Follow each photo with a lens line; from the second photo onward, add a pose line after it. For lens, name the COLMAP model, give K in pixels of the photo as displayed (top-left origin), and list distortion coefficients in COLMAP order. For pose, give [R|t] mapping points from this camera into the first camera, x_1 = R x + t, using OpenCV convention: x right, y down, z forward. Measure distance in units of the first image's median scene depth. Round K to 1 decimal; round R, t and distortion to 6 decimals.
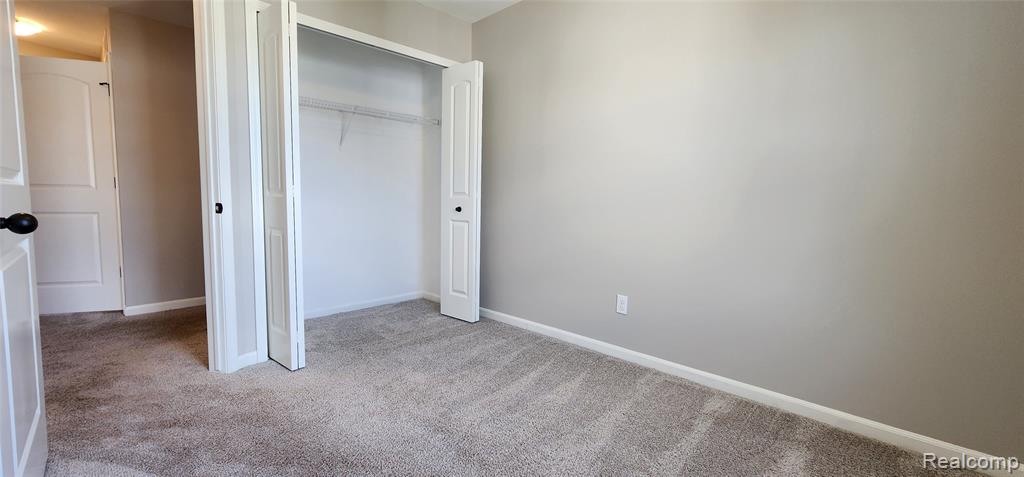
lens RADIAL K [[416.2, 0, 505.5], [0, 416.2, 235.5], [0, 0, 1]] dist [-0.001826, 0.000083]
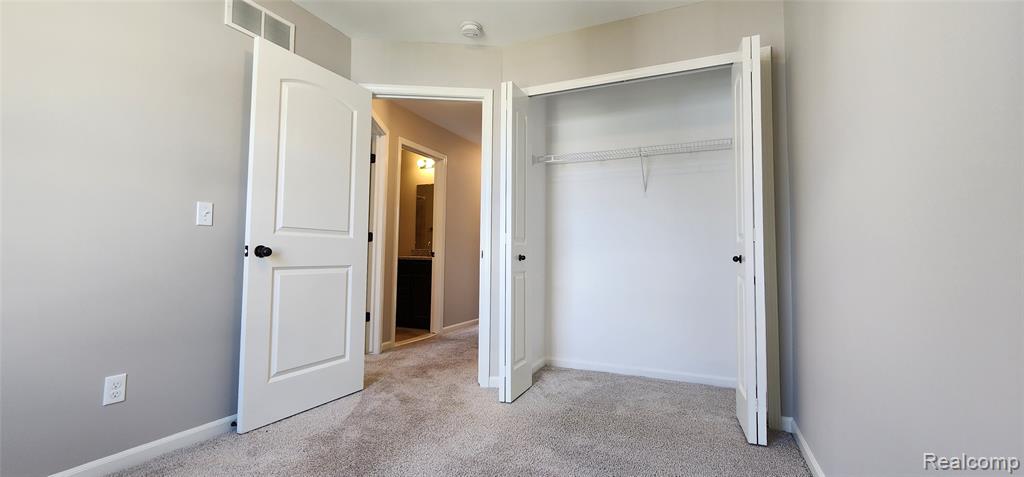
lens RADIAL K [[416.2, 0, 505.5], [0, 416.2, 235.5], [0, 0, 1]] dist [-0.001826, 0.000083]
pose [[0.336710, -0.056920, -0.939887, 0.510937], [-0.084035, 0.992372, -0.090203, -0.011463], [0.937851, 0.109356, 0.329358, 0.557620]]
